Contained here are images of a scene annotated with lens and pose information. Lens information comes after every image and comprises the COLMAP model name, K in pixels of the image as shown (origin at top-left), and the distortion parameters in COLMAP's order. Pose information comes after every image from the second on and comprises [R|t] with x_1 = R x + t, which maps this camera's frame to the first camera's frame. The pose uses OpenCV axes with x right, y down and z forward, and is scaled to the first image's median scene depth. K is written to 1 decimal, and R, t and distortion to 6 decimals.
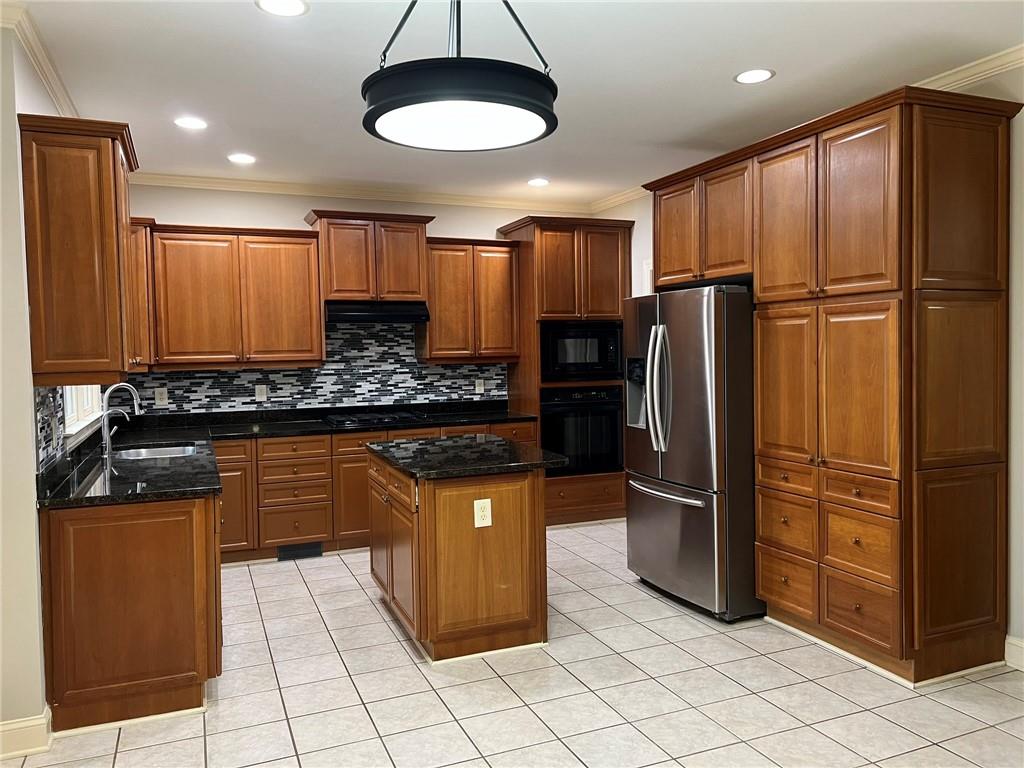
lens RADIAL K [[772.5, 0, 522.3], [0, 772.5, 382.0], [0, 0, 1]] dist [0.083500, -0.096464]
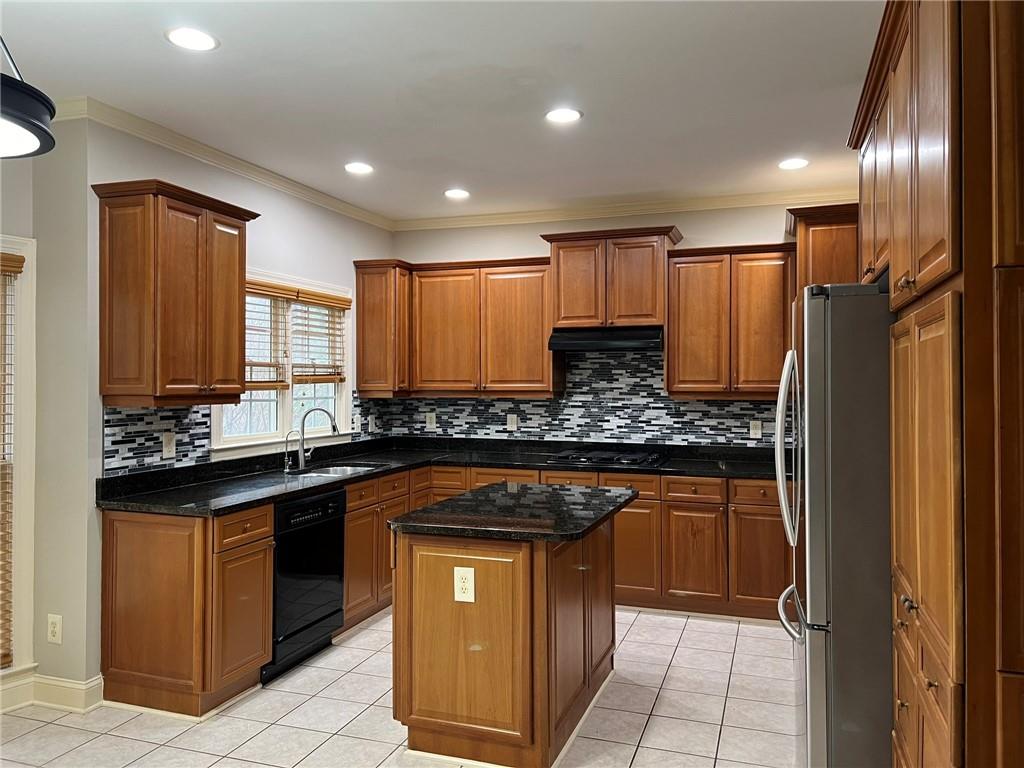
lens RADIAL K [[772.5, 0, 507.0], [0, 772.5, 377.5], [0, 0, 1]] dist [0.083500, -0.096464]
pose [[0.739196, 0.014353, -0.673337, 0.326366], [-0.043325, 0.998715, -0.026274, -0.017101], [0.672095, 0.048594, 0.738869, 0.259597]]
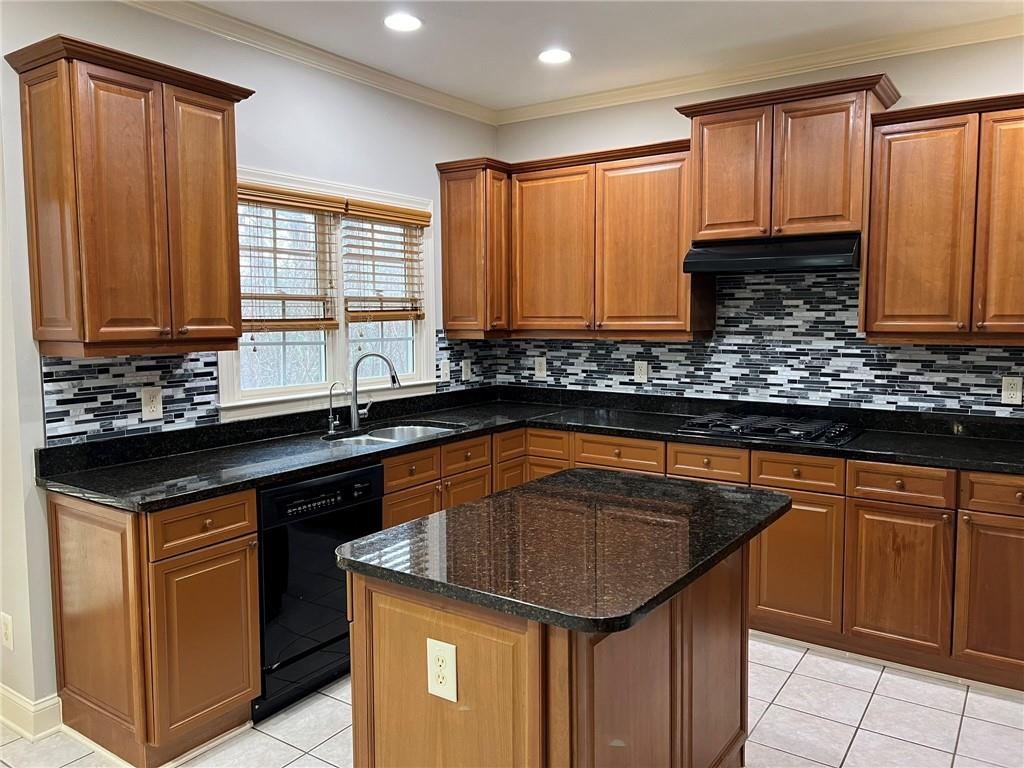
lens RADIAL K [[772.5, 0, 499.6], [0, 772.5, 376.7], [0, 0, 1]] dist [0.083500, -0.096464]
pose [[0.537384, 0.083976, -0.839146, 0.222065], [-0.042543, 0.996462, 0.072475, -0.029570], [0.842264, -0.003247, 0.539055, 0.477952]]
